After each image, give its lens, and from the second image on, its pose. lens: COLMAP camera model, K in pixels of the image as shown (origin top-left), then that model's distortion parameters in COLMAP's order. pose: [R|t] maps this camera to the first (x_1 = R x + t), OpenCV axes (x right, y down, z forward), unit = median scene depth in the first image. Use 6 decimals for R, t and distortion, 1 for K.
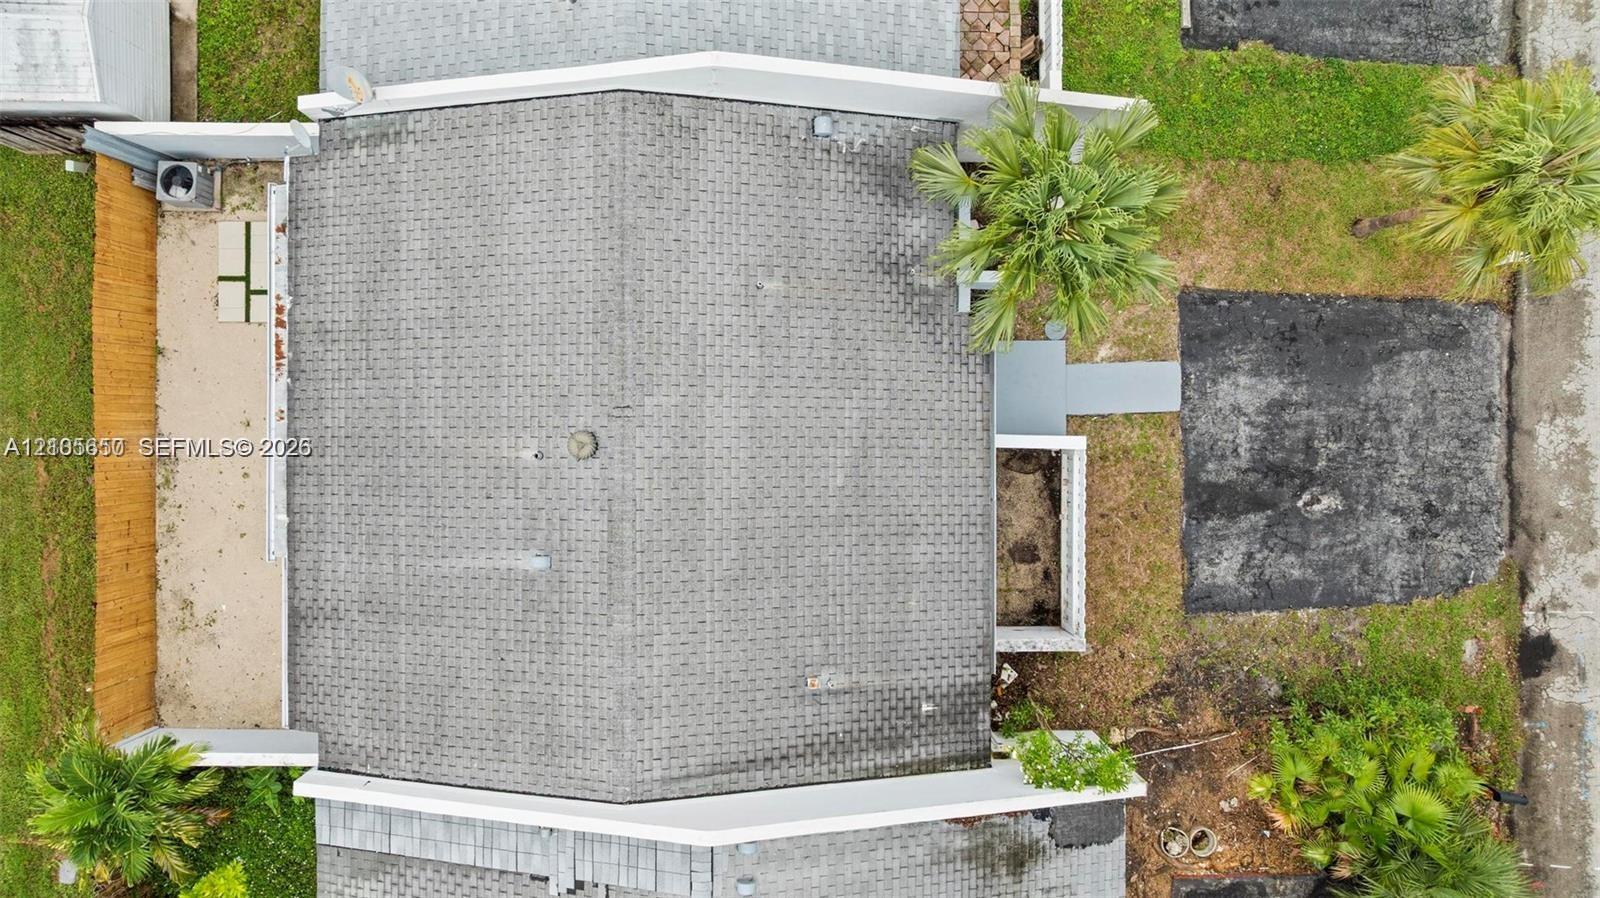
lens RADIAL K [[1142.1, 0, 819.0], [0, 1142.1, 446.5], [0, 0, 1]] dist [-0.047837, 0.059909]
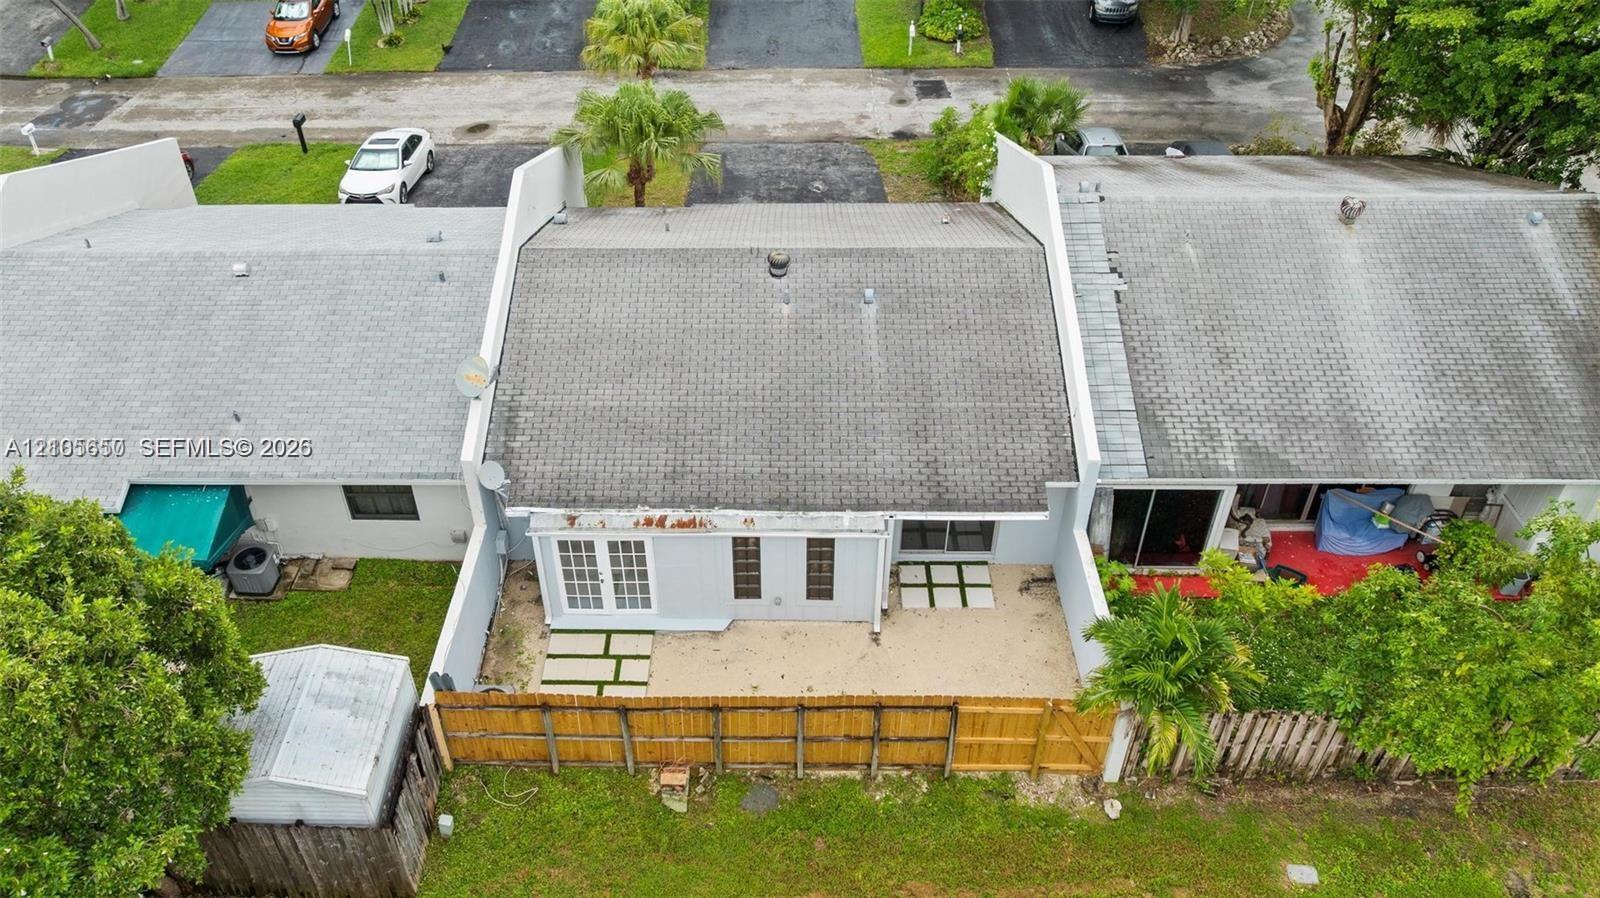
lens RADIAL K [[1189.6, 0, 746.2], [0, 1189.6, 457.3], [0, 0, 1]] dist [-0.025743, 0.003757]
pose [[0.027665, -0.642026, 0.766183, -1.103510], [0.999361, 0.000401, -0.035749, 0.008039], [0.022645, 0.766682, 0.641627, 0.214029]]
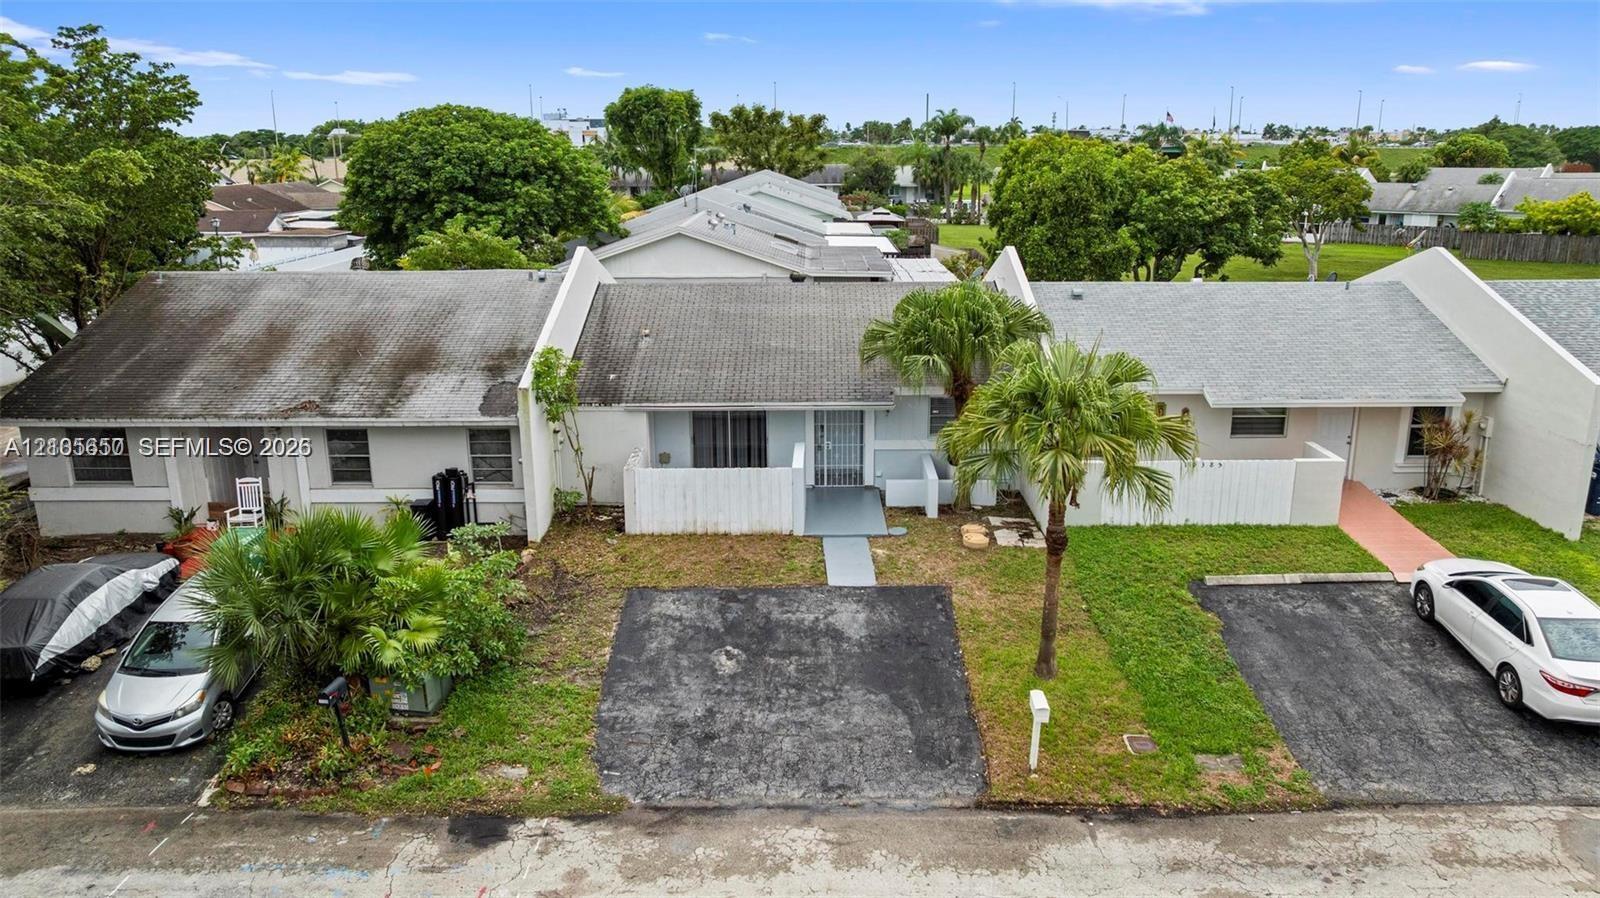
lens RADIAL K [[1137.7, 0, 807.3], [0, 1137.7, 439.5], [0, 0, 1]] dist [-0.019867, 0.000499]
pose [[-0.000399, 0.240331, -0.970691, 1.271112], [-0.999999, 0.001317, 0.000737, -0.013393], [0.001456, 0.970690, 0.240331, 0.623778]]
